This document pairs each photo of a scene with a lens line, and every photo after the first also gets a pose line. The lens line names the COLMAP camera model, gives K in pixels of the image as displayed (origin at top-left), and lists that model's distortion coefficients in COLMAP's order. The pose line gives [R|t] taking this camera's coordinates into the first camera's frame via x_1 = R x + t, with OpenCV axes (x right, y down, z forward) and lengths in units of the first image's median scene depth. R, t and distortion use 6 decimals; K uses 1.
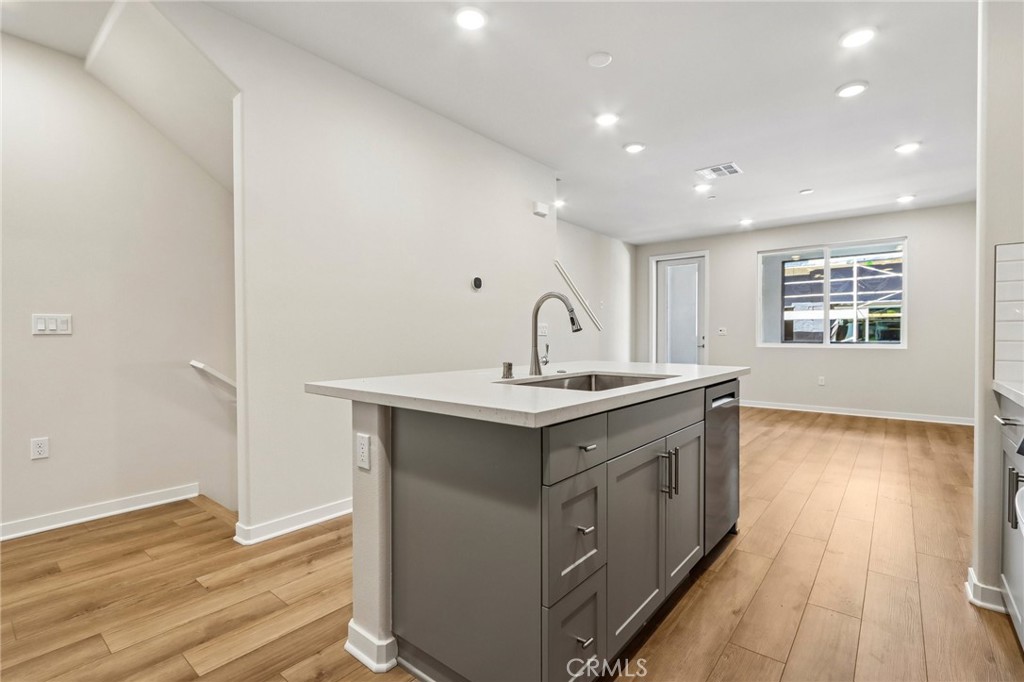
lens RADIAL K [[479.8, 0, 510.9], [0, 479.8, 344.8], [0, 0, 1]] dist [-0.010628, 0.002094]
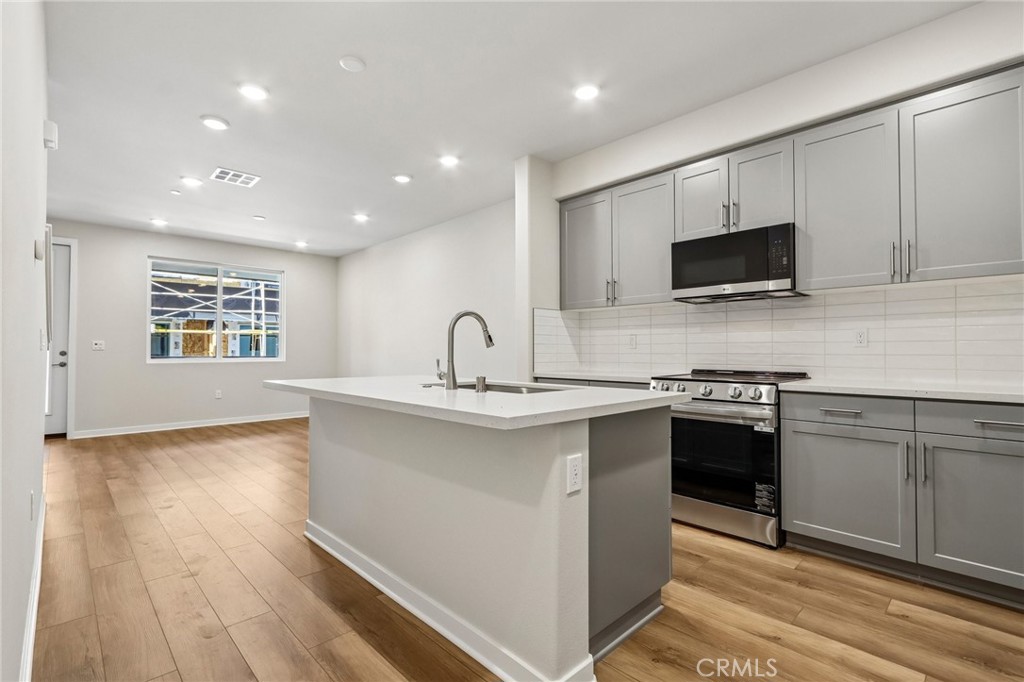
lens RADIAL K [[479.8, 0, 516.4], [0, 479.8, 344.9], [0, 0, 1]] dist [-0.010628, 0.002094]
pose [[0.088999, 0.015021, 0.995918, -0.918695], [0.016595, 0.999725, -0.016562, -0.011361], [-0.995893, 0.018002, 0.088726, 0.750771]]
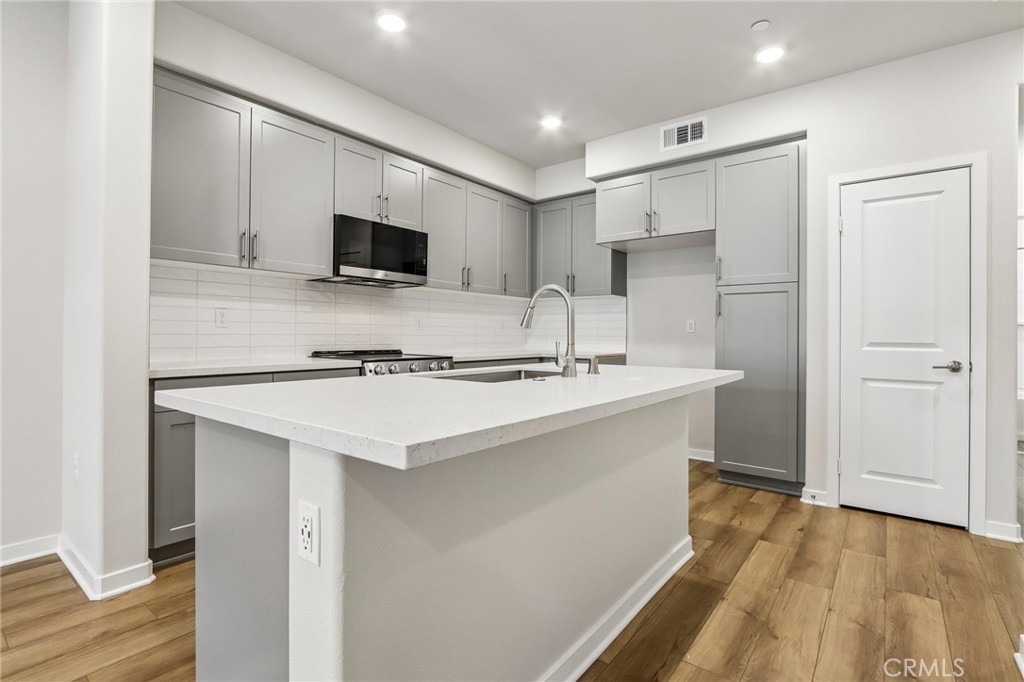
lens RADIAL K [[479.8, 0, 520.3], [0, 479.8, 338.2], [0, 0, 1]] dist [-0.010628, 0.002094]
pose [[-0.998593, -0.004984, -0.052789, 0.187873], [-0.006556, 0.999539, 0.029649, -0.035211], [0.052617, 0.029954, -0.998165, 1.815921]]
